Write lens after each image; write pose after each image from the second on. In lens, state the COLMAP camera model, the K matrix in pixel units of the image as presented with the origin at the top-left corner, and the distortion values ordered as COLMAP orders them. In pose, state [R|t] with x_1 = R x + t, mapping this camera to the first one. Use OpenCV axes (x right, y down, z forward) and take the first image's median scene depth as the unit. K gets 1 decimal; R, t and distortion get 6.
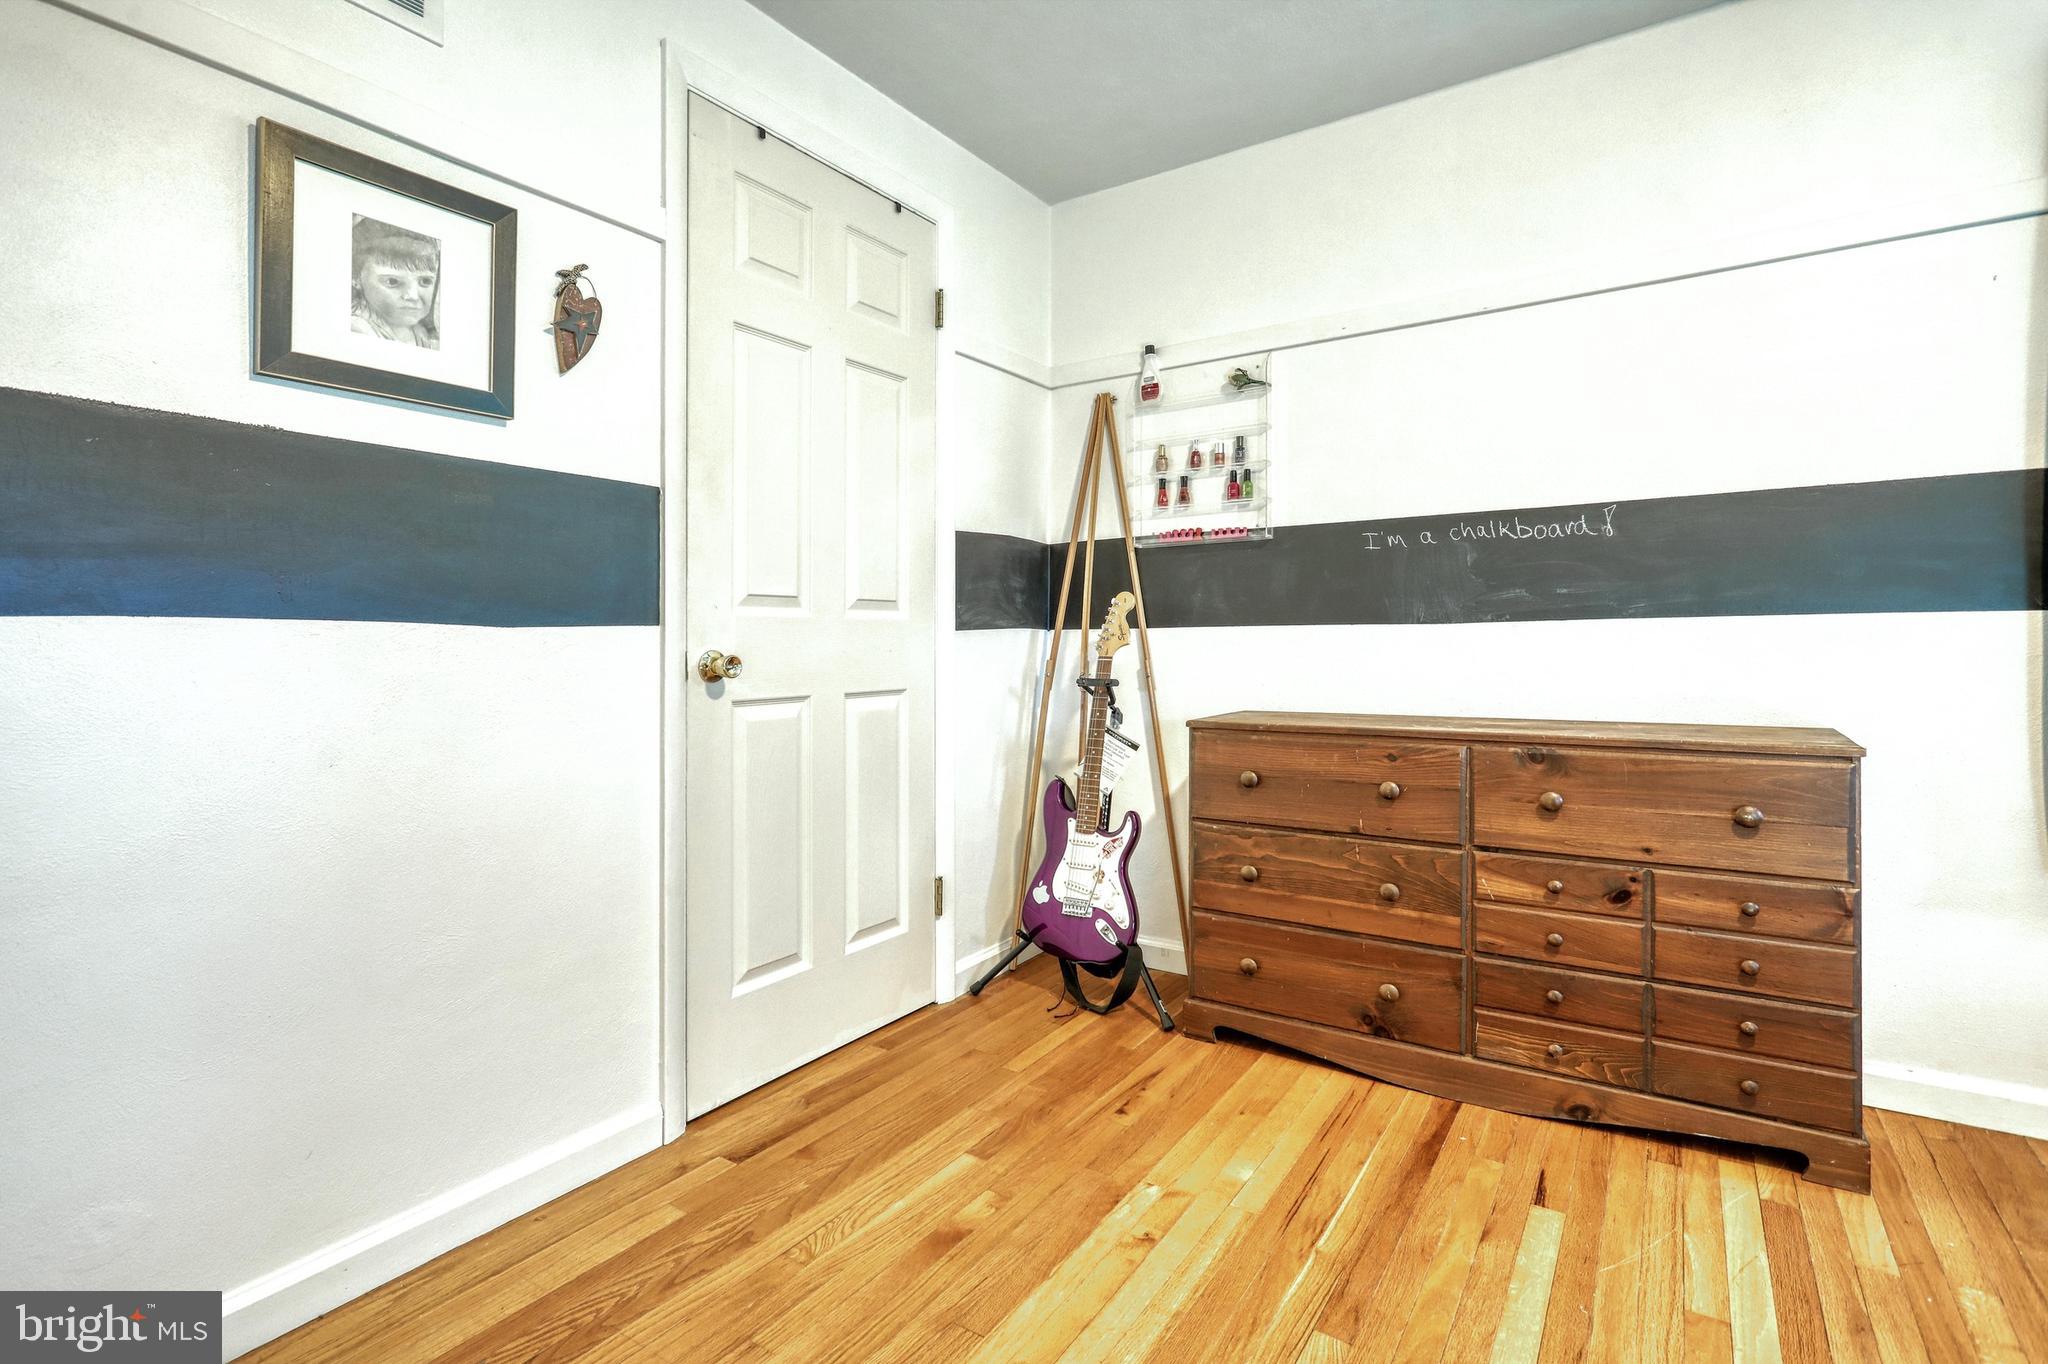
lens RADIAL K [[966.4, 0, 1019.9], [0, 966.4, 634.8], [0, 0, 1]] dist [-0.001255, 0.001878]
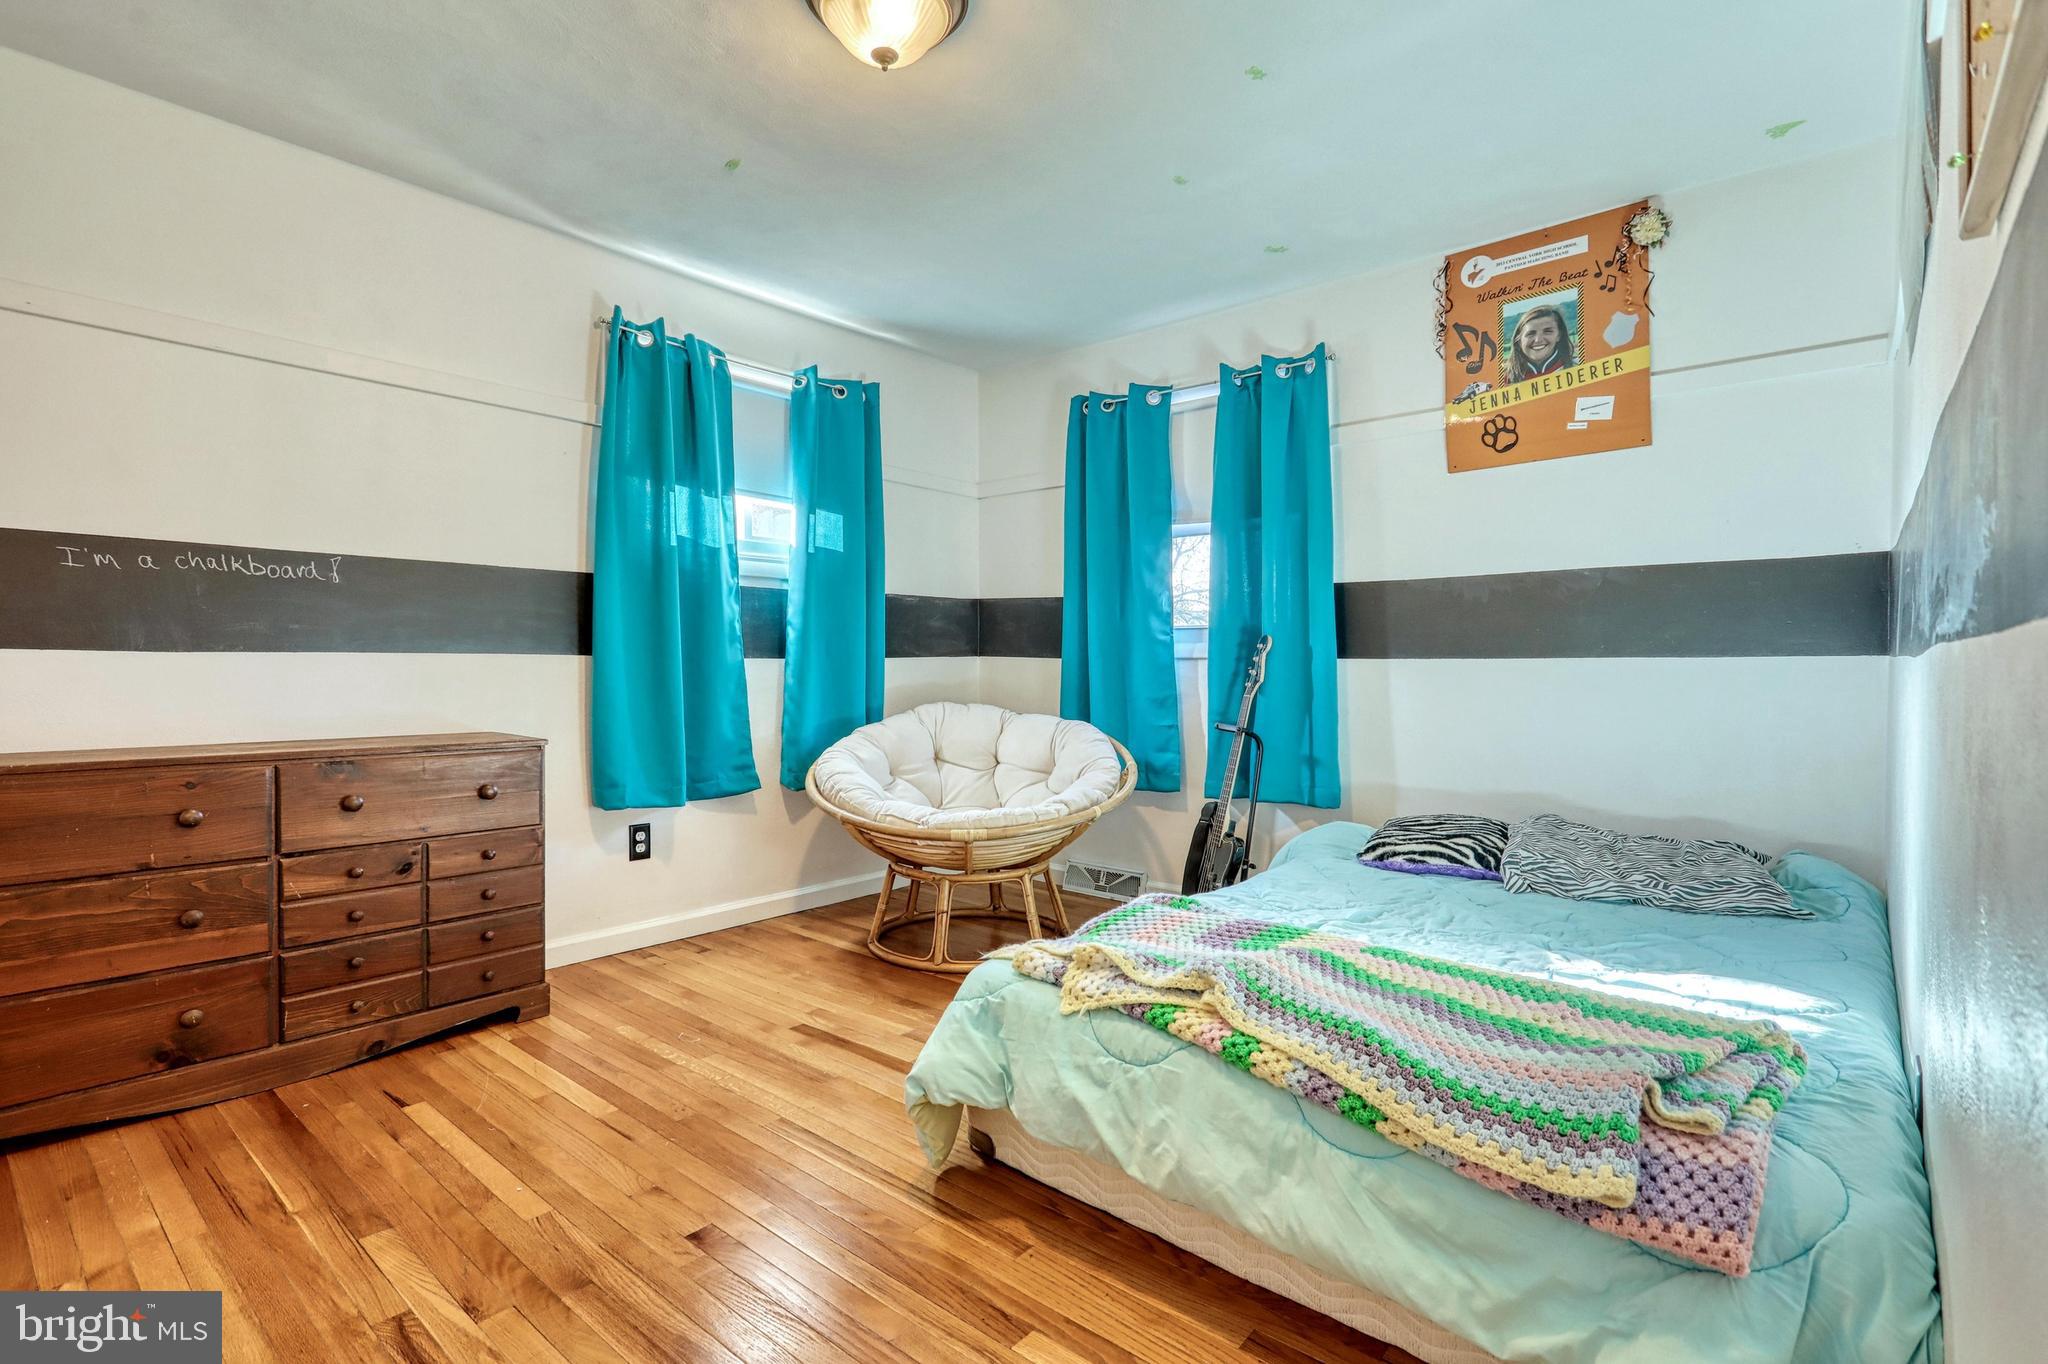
lens RADIAL K [[966.4, 0, 1023.5], [0, 966.4, 678.9], [0, 0, 1]] dist [-0.001255, 0.001878]
pose [[0.111866, 0.001839, 0.993722, -0.542022], [-0.011013, 0.999939, -0.000610, 0.008357], [-0.993662, -0.010876, 0.111879, 0.032873]]
